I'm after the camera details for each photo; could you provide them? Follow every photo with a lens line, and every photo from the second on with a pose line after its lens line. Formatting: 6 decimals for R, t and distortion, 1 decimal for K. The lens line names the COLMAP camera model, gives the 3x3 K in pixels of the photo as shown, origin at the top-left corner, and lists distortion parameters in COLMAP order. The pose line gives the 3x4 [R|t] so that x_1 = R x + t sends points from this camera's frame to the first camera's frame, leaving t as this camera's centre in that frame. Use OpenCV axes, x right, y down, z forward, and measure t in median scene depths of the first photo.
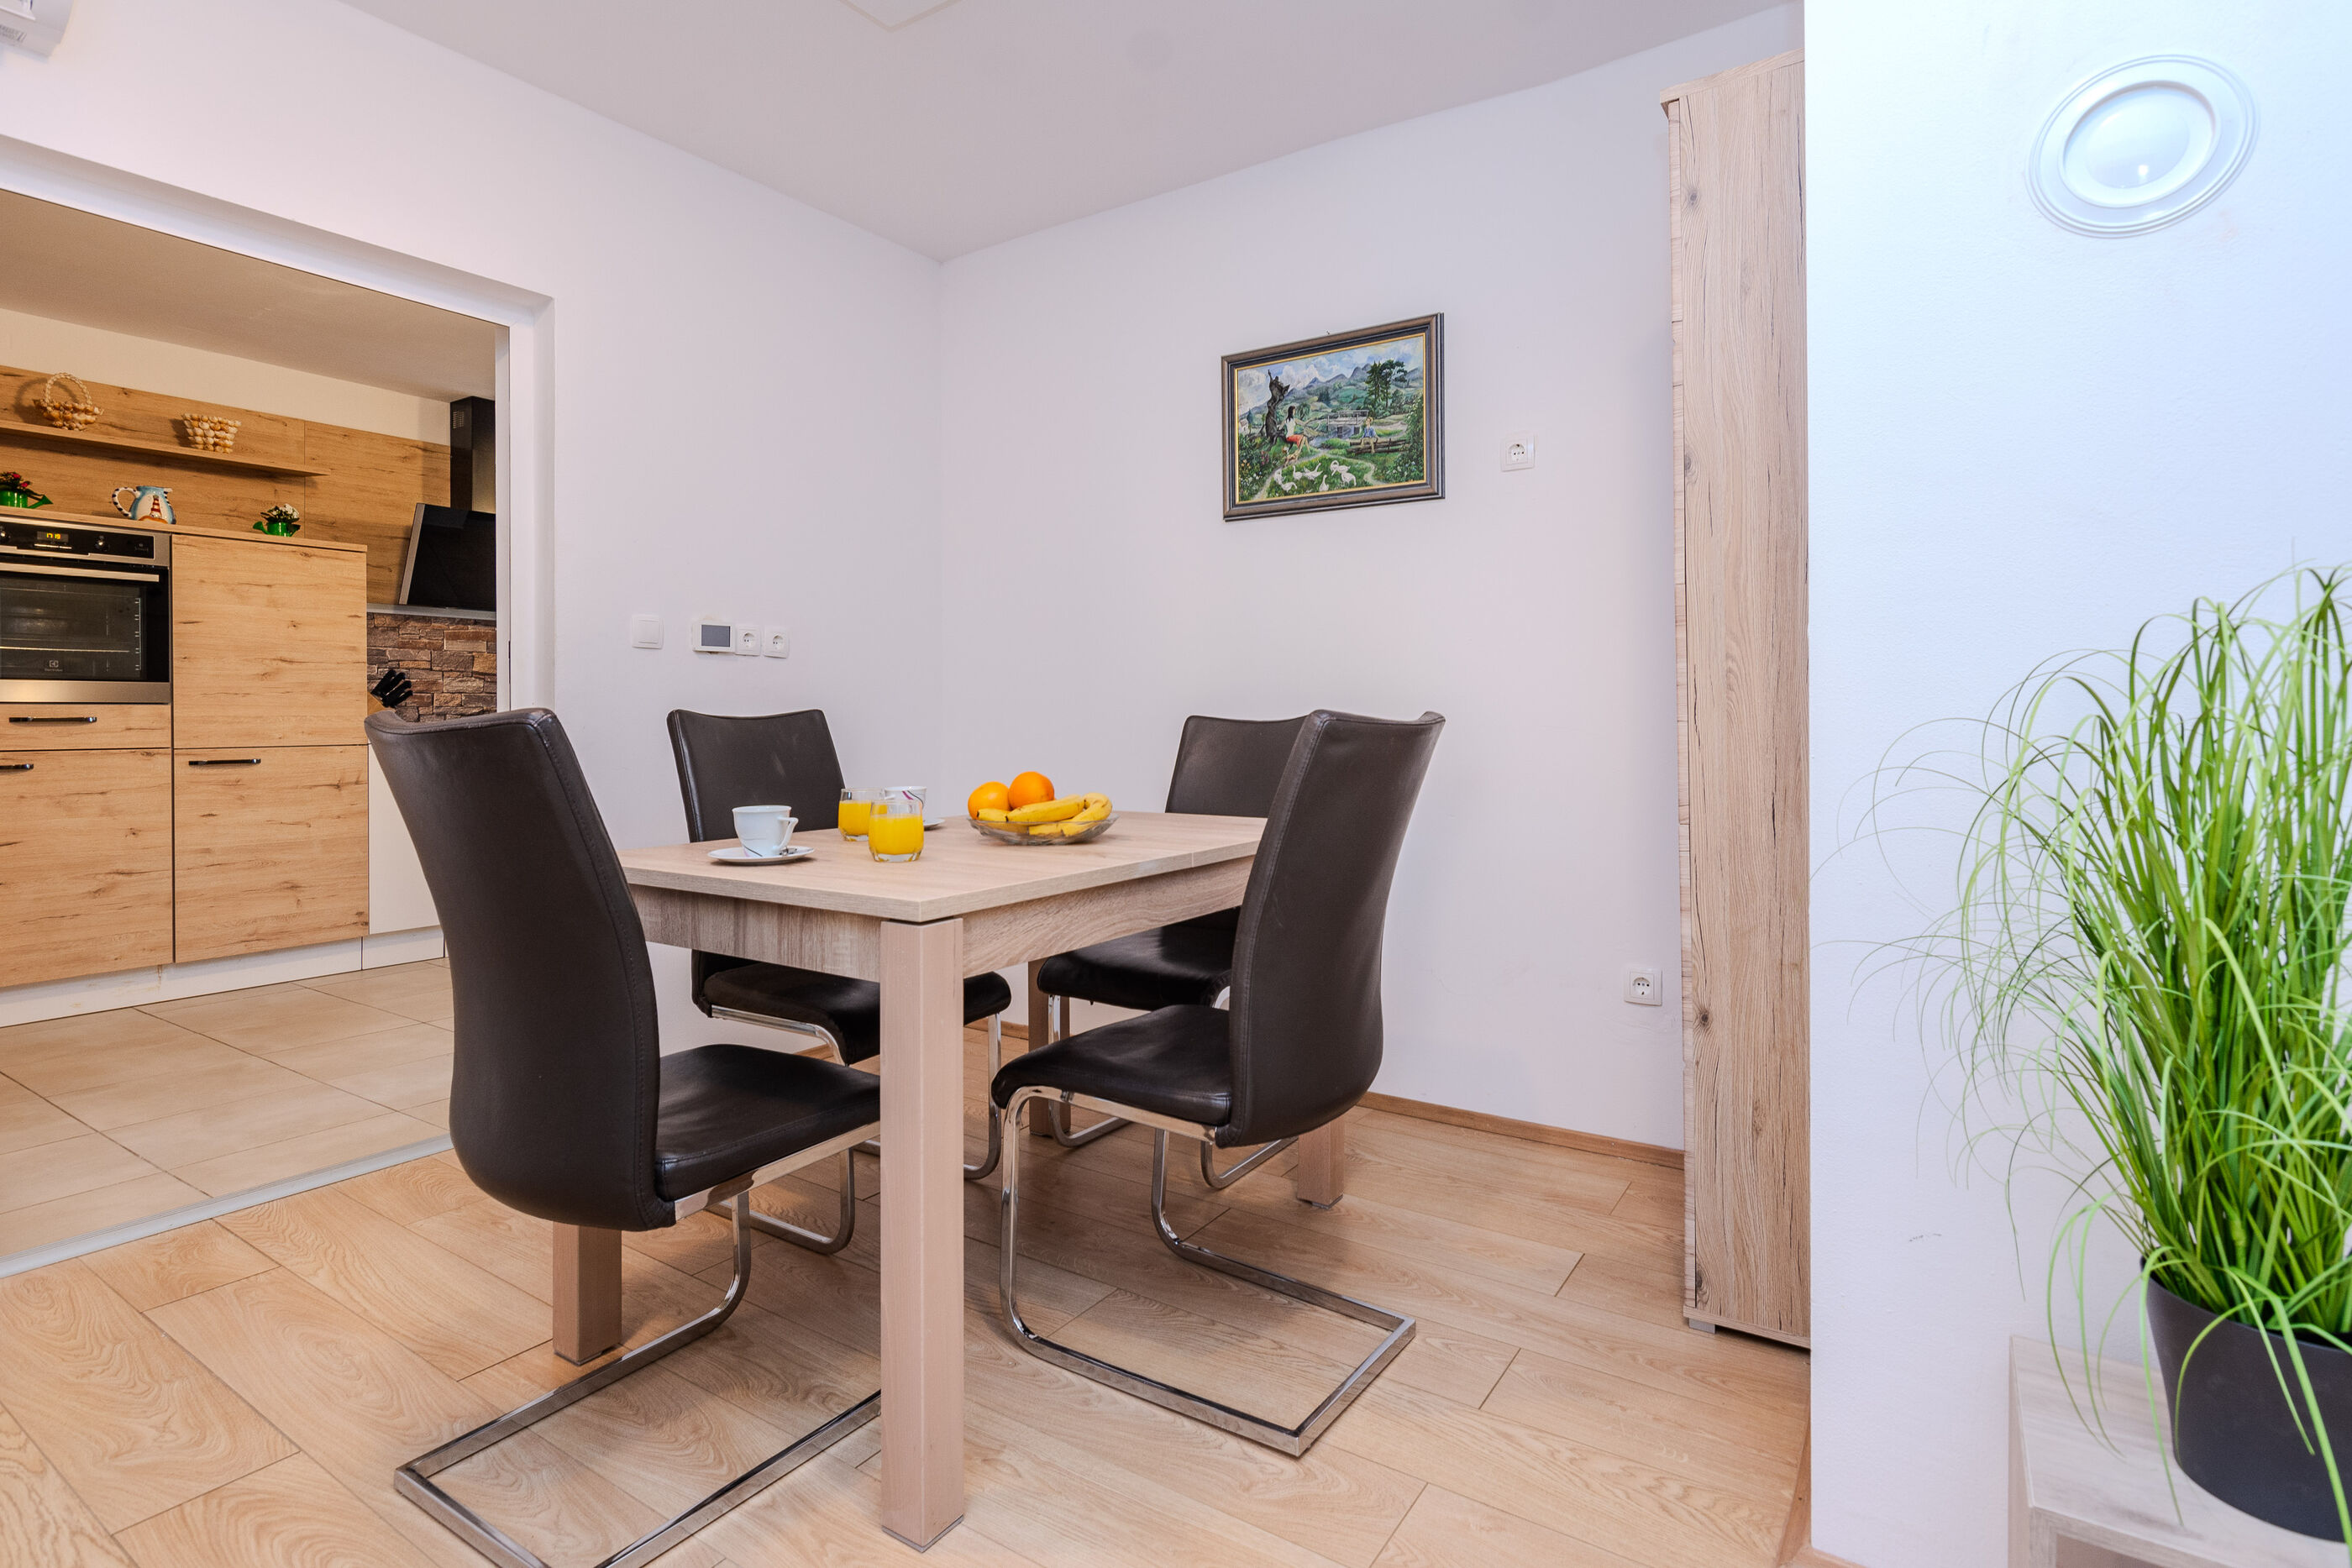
lens RADIAL K [[1136.8, 0, 1100.6], [0, 1136.8, 722.7], [0, 0, 1]] dist [-0.003682, 0.000095]
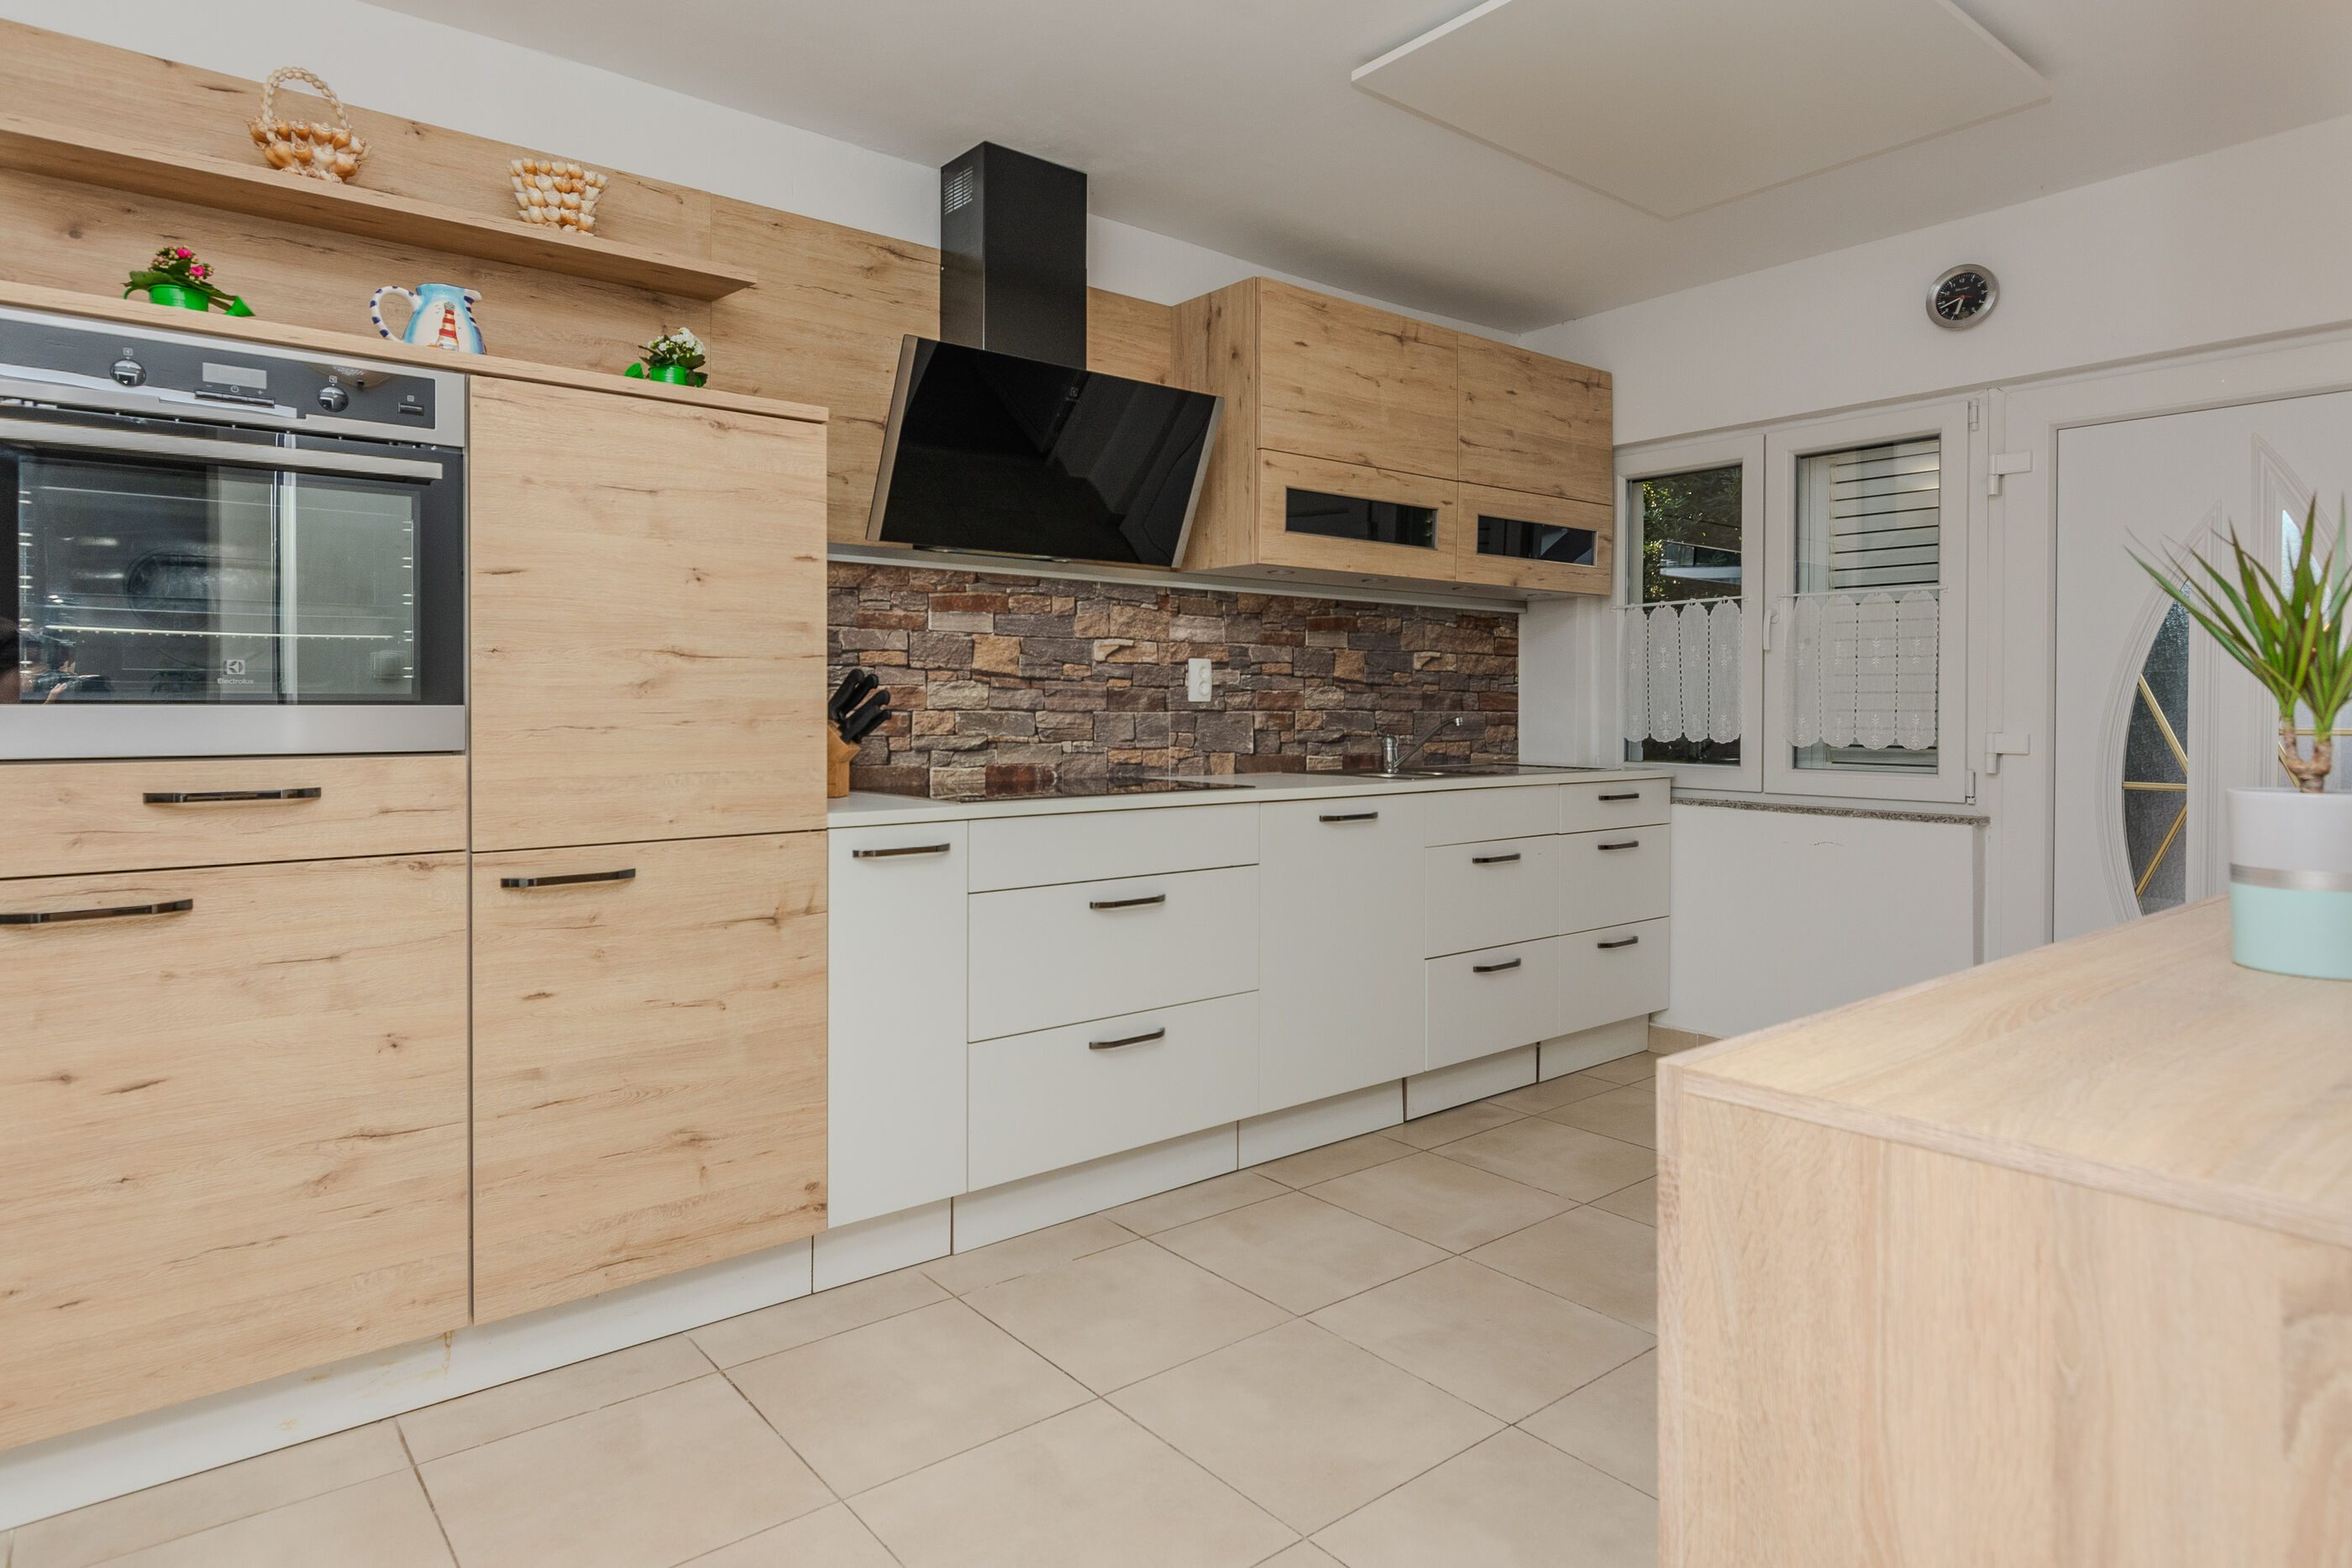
lens RADIAL K [[1257.3, 0, 1010.1], [0, 1257.3, 721.4], [0, 0, 1]] dist [-0.000440, 0.000484]
pose [[0.936002, 0.007750, -0.351908, -0.414144], [-0.005407, 0.999956, 0.007641, -0.031846], [0.351952, -0.005249, 0.936003, 0.569746]]
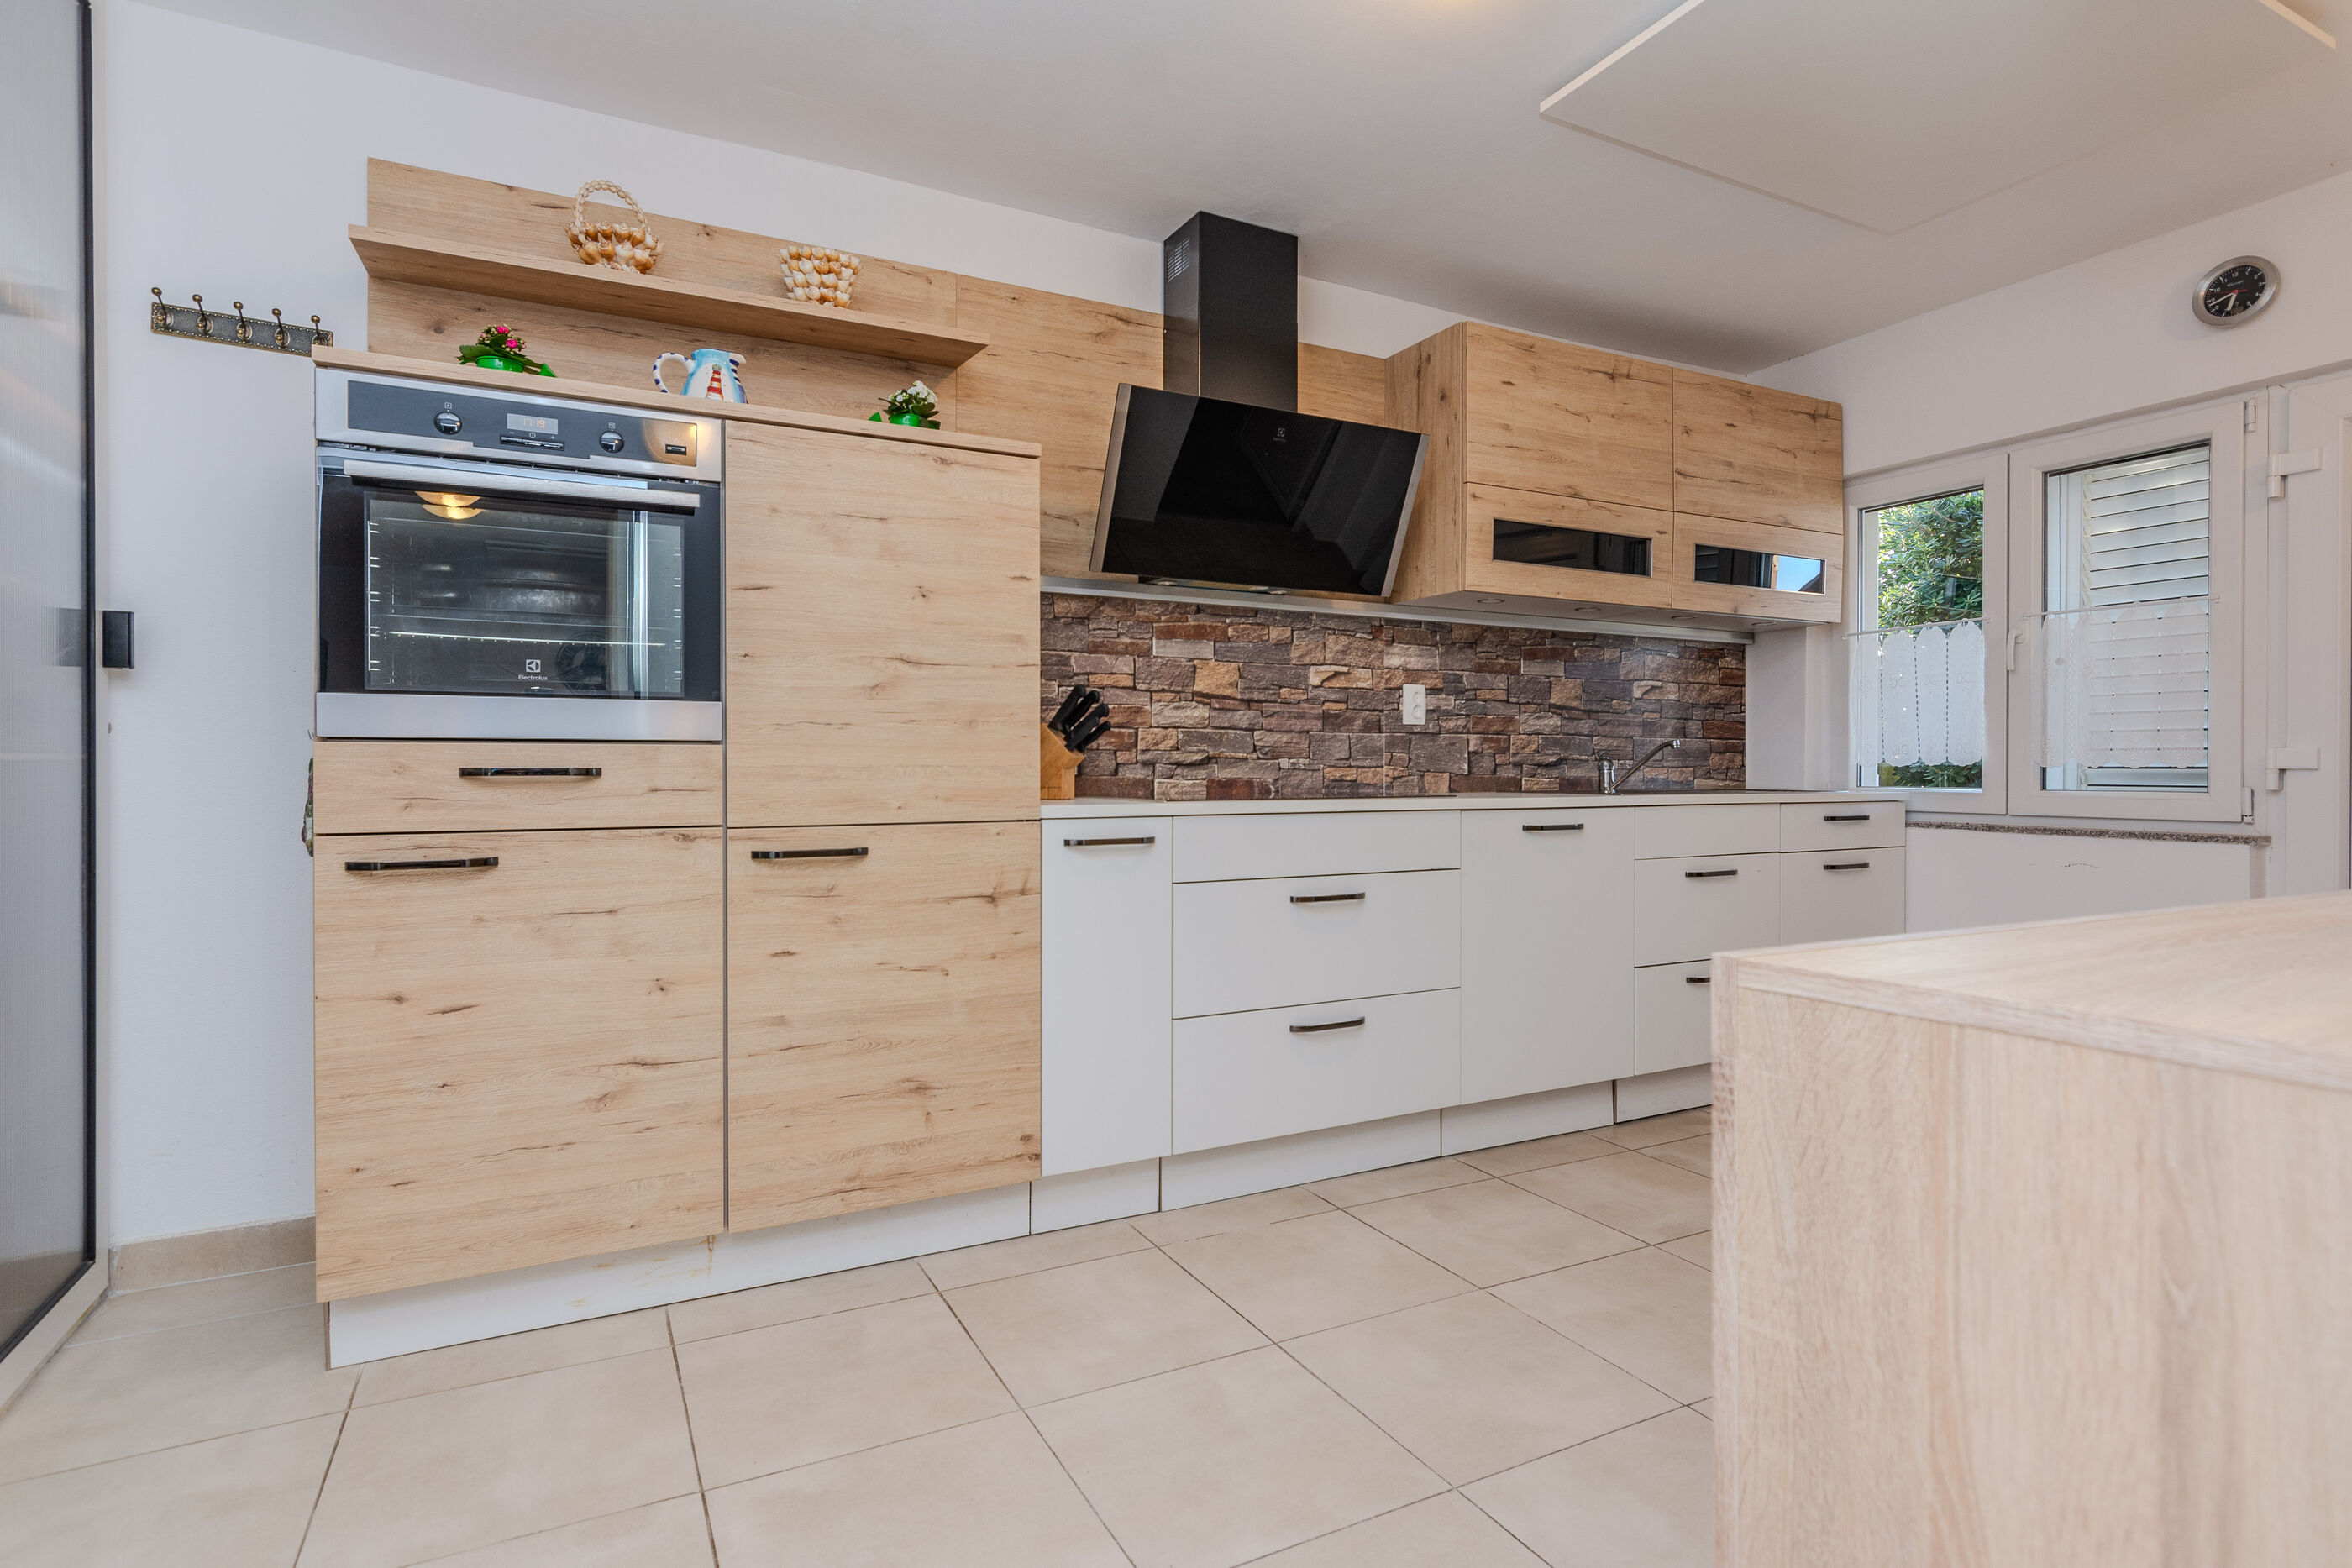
lens RADIAL K [[1093.4, 0, 1102.1], [0, 1093.4, 778.4], [0, 0, 1]] dist [-0.000154, 0.000197]
pose [[0.861079, 0.005969, -0.508437, -0.383318], [-0.003790, 0.999979, 0.005322, -0.003081], [0.508458, -0.002656, 0.861083, 0.610087]]
